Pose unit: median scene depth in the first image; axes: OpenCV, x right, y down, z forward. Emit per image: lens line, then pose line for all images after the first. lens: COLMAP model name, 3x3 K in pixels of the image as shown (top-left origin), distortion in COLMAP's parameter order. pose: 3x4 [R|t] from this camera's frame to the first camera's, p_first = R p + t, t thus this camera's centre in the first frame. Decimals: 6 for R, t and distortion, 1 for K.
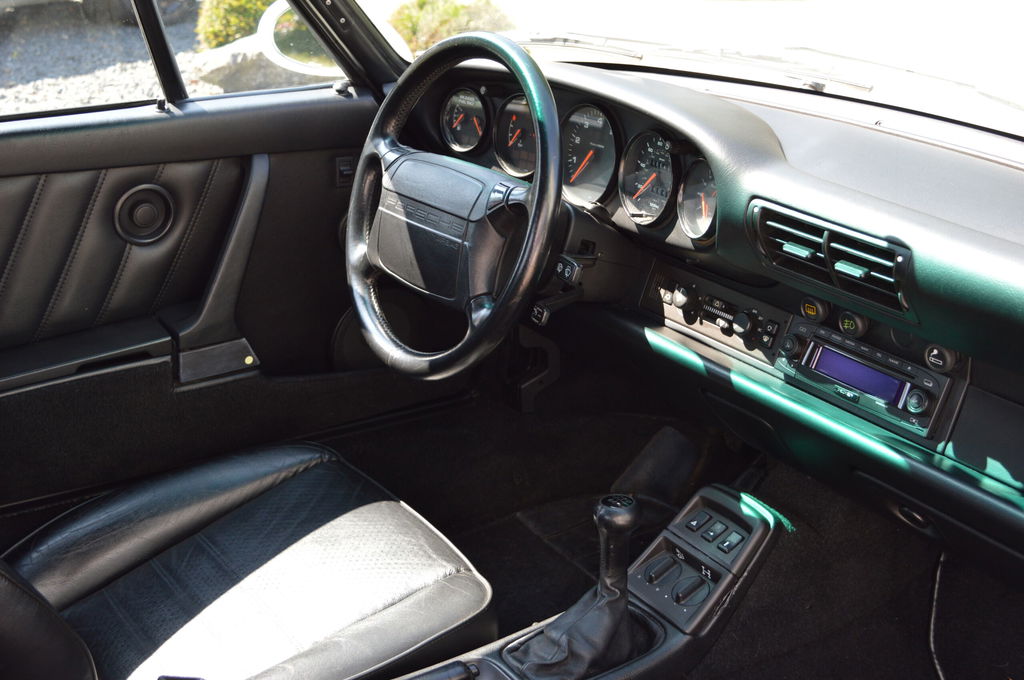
lens RADIAL K [[1299.4, 0, 512.0], [0, 1299.4, 340.0], [0, 0, 1]] dist [-0.023437, -0.032958]
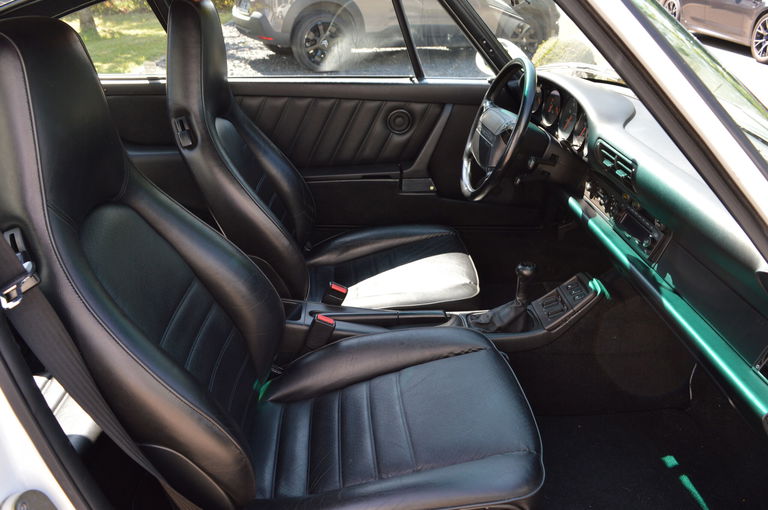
lens RADIAL K [[600.1, 0, 384.0], [0, 600.1, 255.0], [0, 0, 1]] dist [-0.064551, -0.000856]
pose [[0.865413, 0.222684, -0.448856, 0.292897], [-0.191562, 0.974805, 0.114276, 0.030655], [0.462995, -0.012912, 0.886267, -0.049517]]
